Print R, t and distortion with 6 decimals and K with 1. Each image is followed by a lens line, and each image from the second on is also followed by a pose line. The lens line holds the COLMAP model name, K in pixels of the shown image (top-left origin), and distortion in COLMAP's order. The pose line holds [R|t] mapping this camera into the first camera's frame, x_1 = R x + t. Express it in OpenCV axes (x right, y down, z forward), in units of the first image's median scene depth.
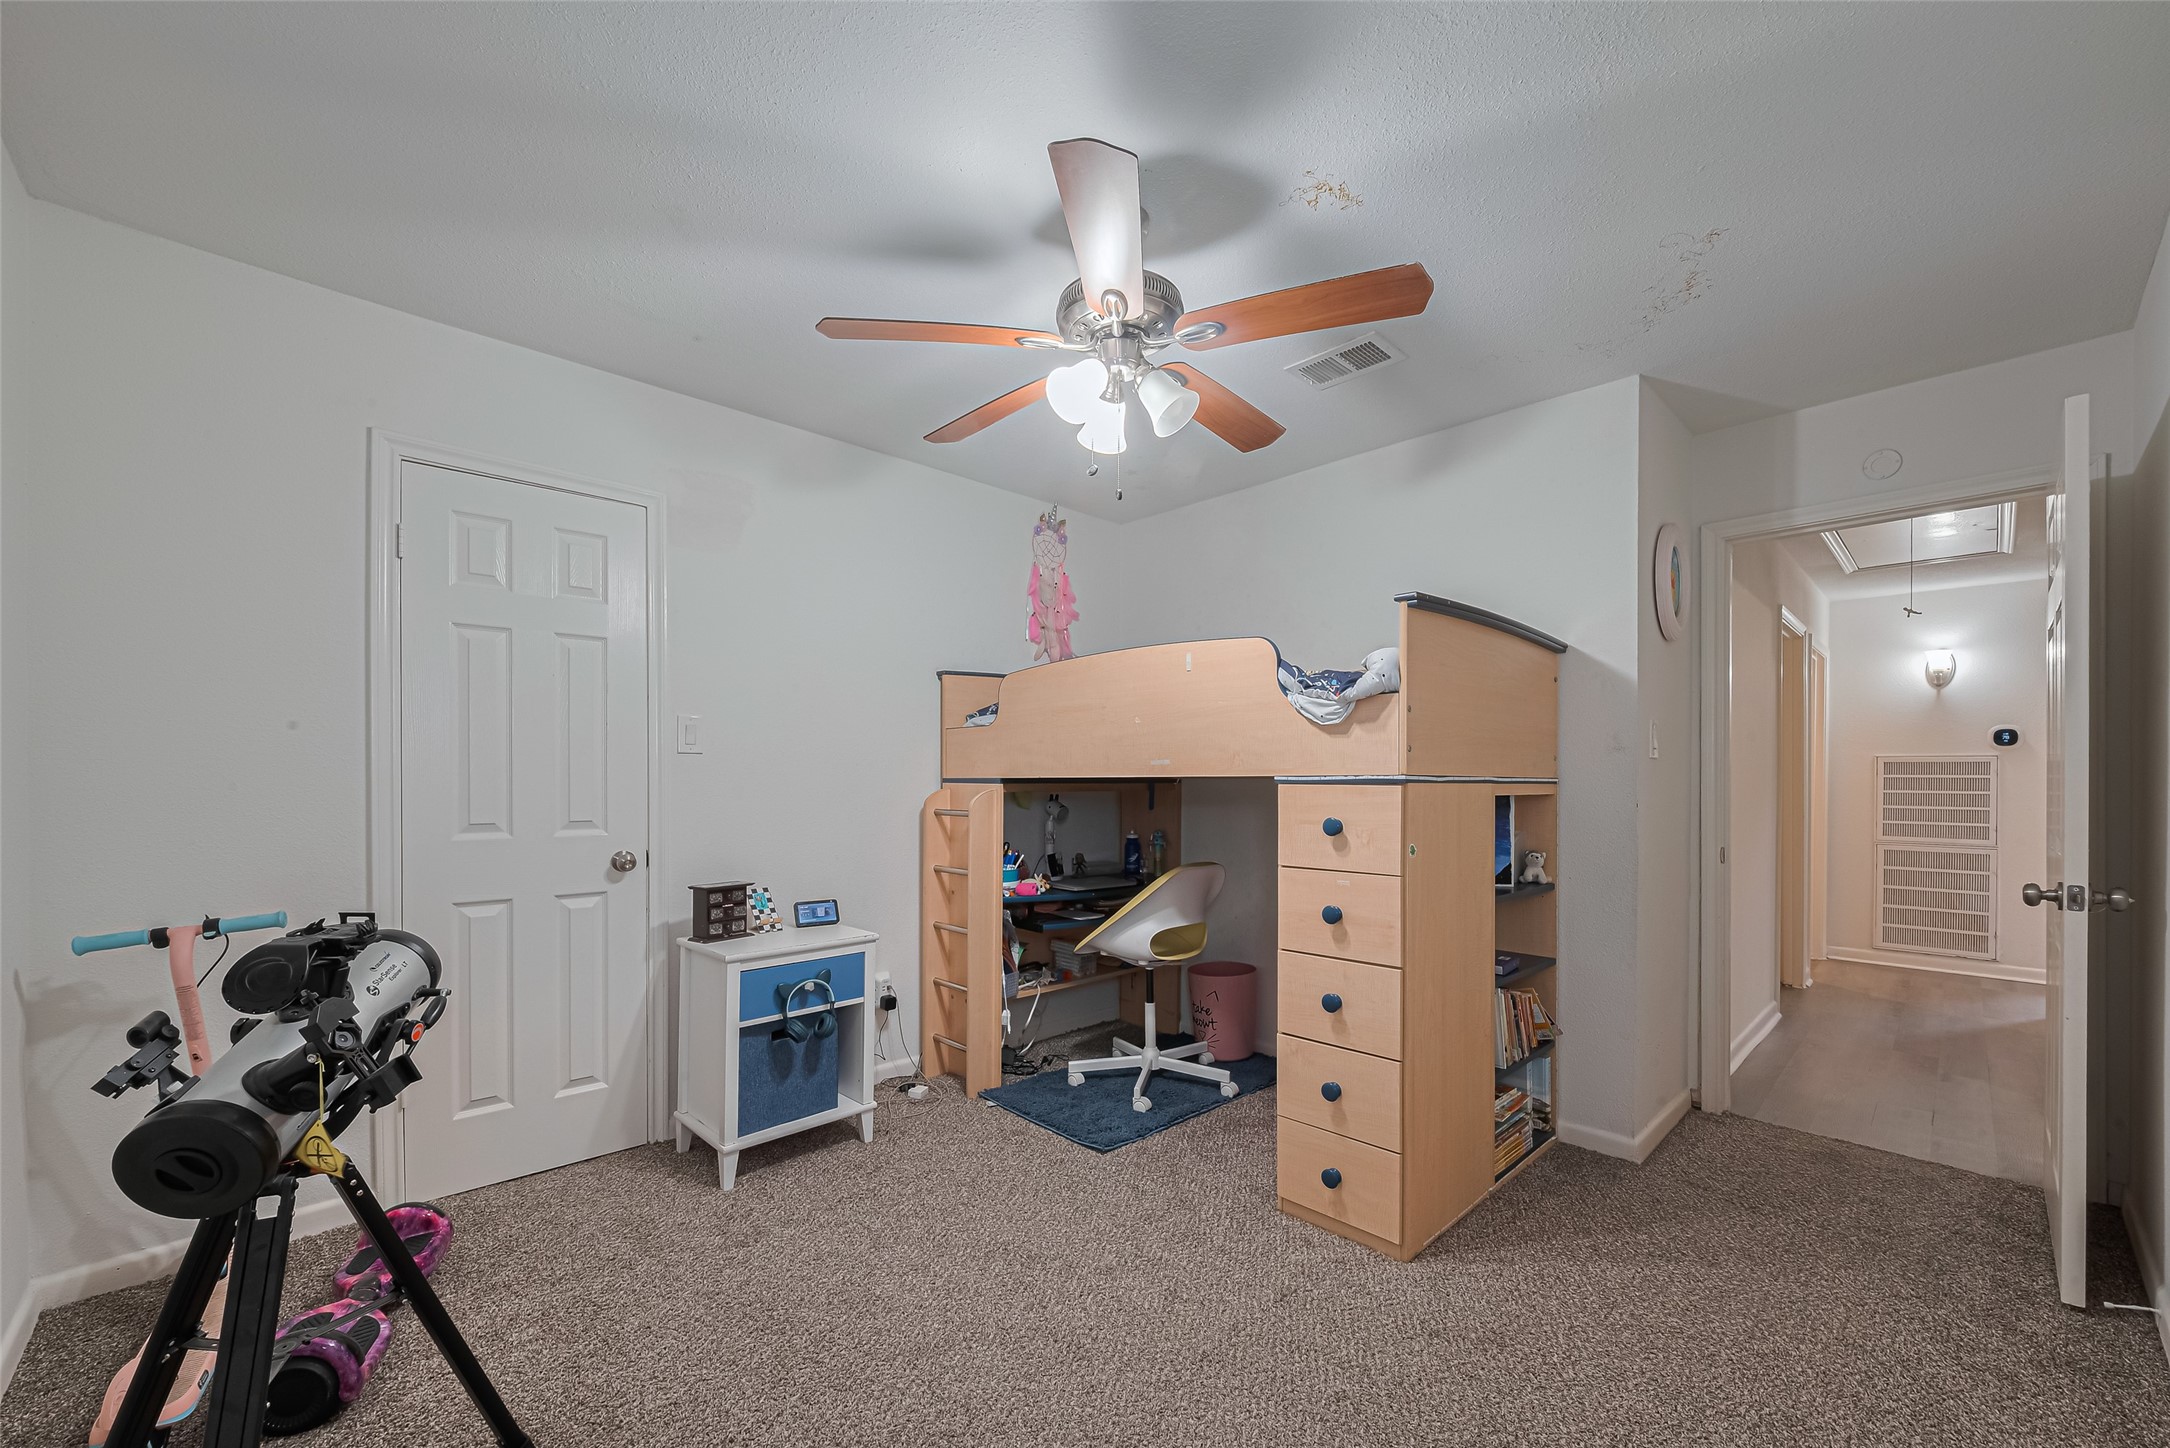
lens RADIAL K [[859.5, 0, 1085.5], [0, 859.5, 780.2], [0, 0, 1]] dist [0.000533, 0.000006]
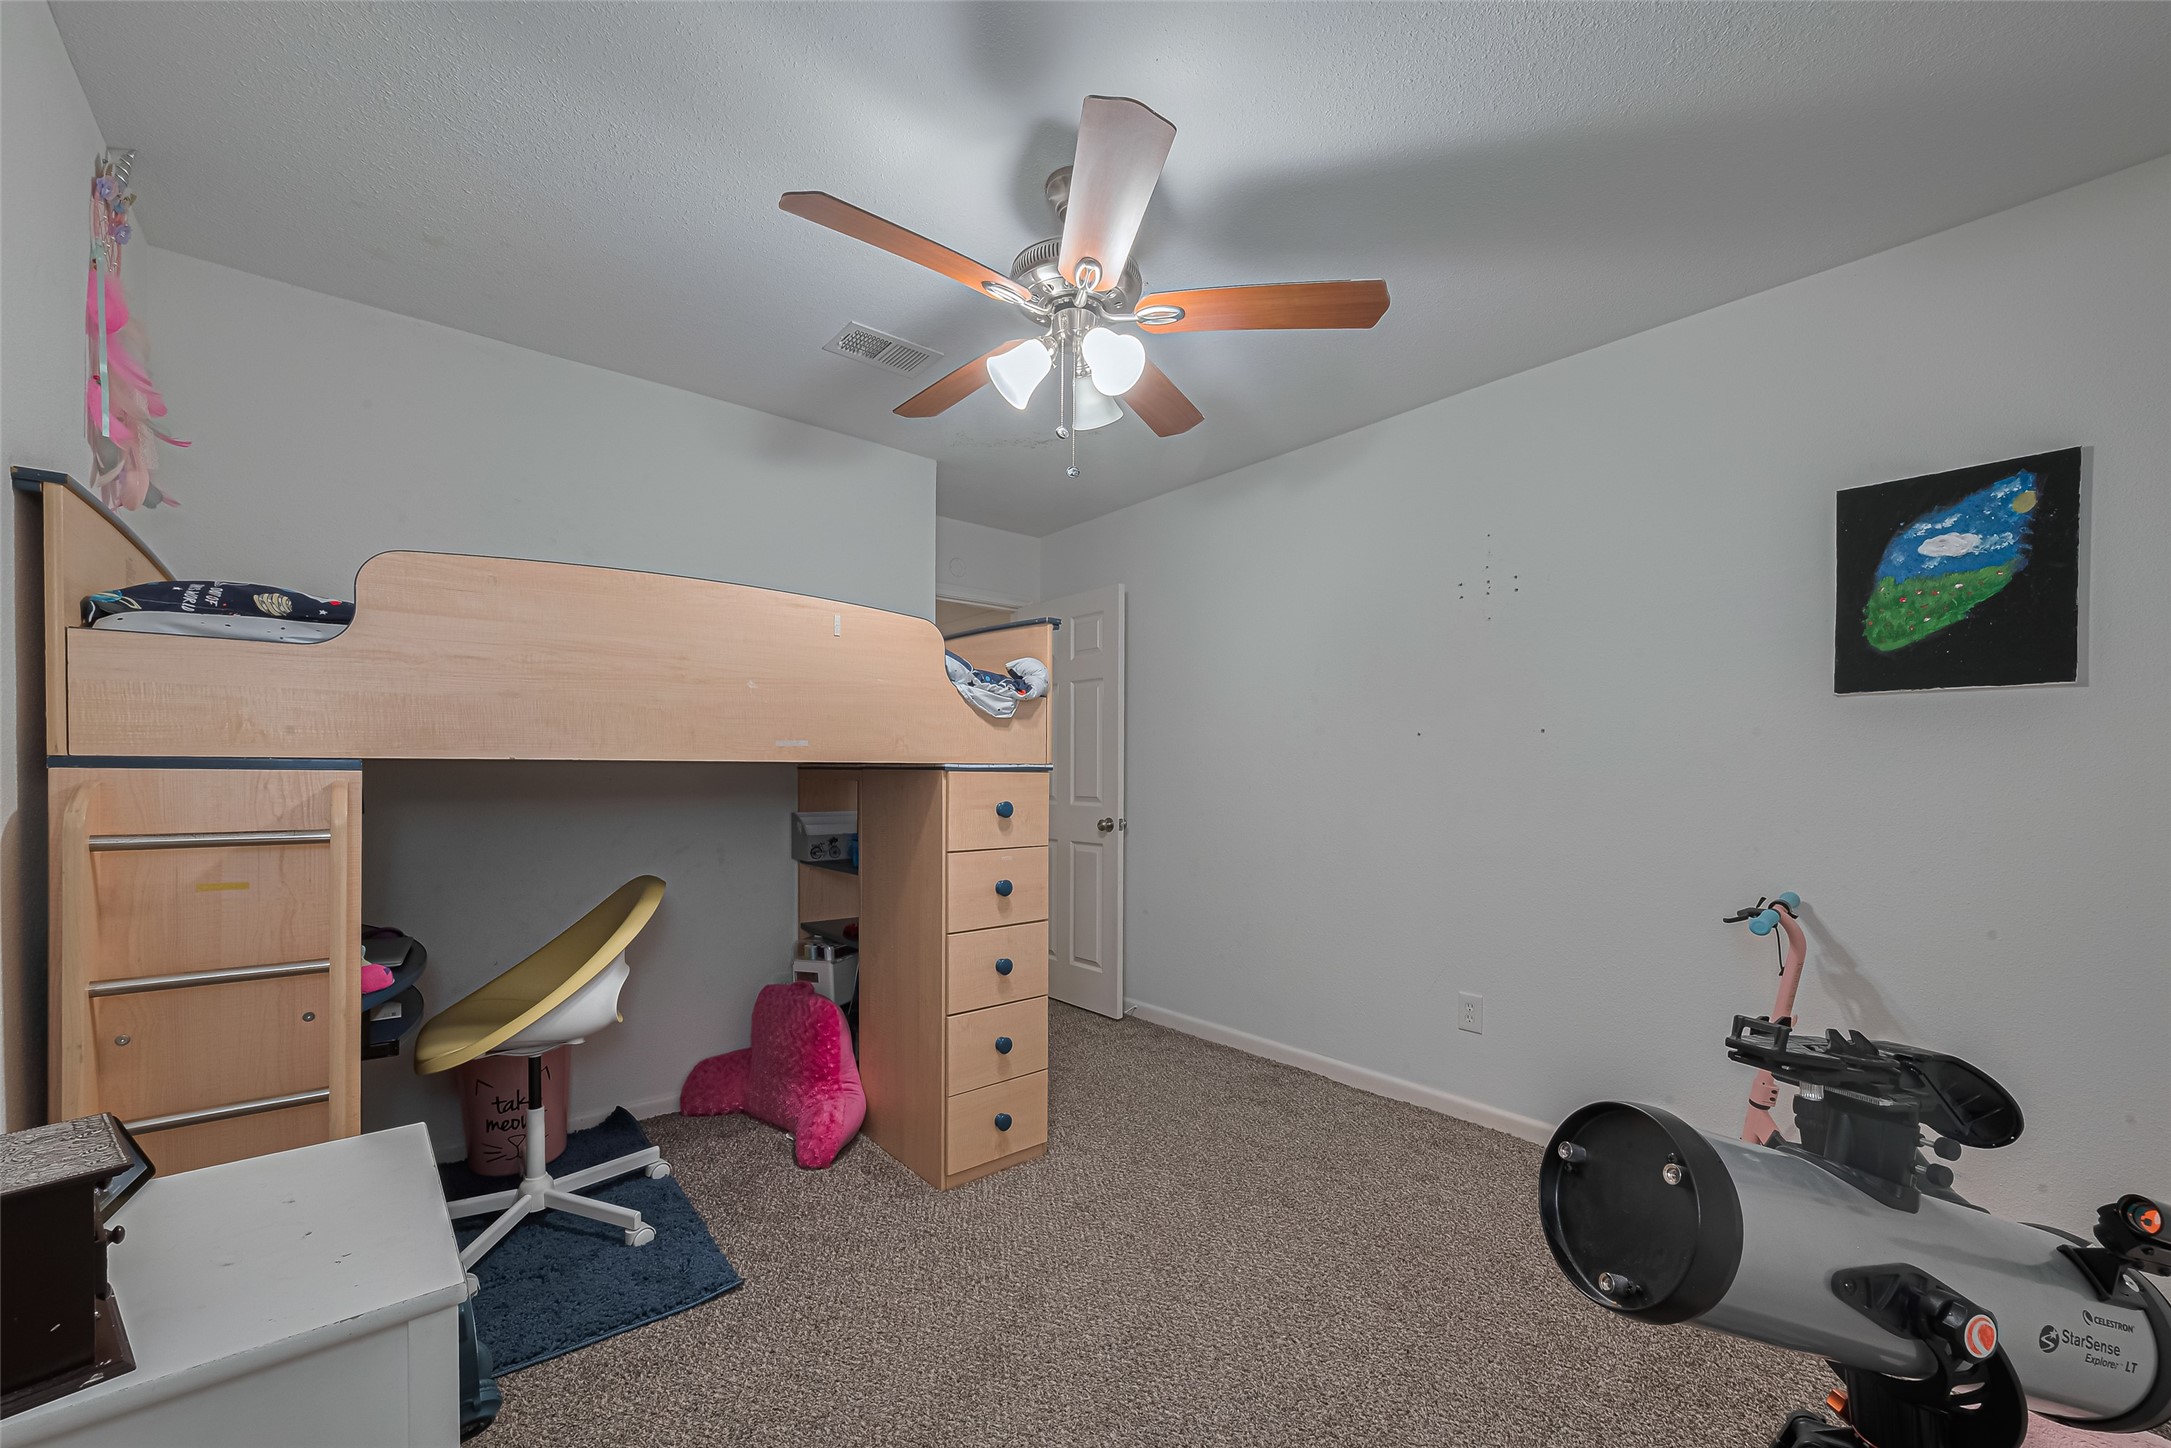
lens RADIAL K [[844.8, 0, 1080.3], [0, 844.8, 778.6], [0, 0, 1]] dist [-0.001691, -0.000098]
pose [[0.062826, -0.008951, 0.997984, -0.798373], [-0.005515, 0.999941, 0.009316, 0.003084], [-0.998009, -0.006090, 0.062773, 0.827997]]
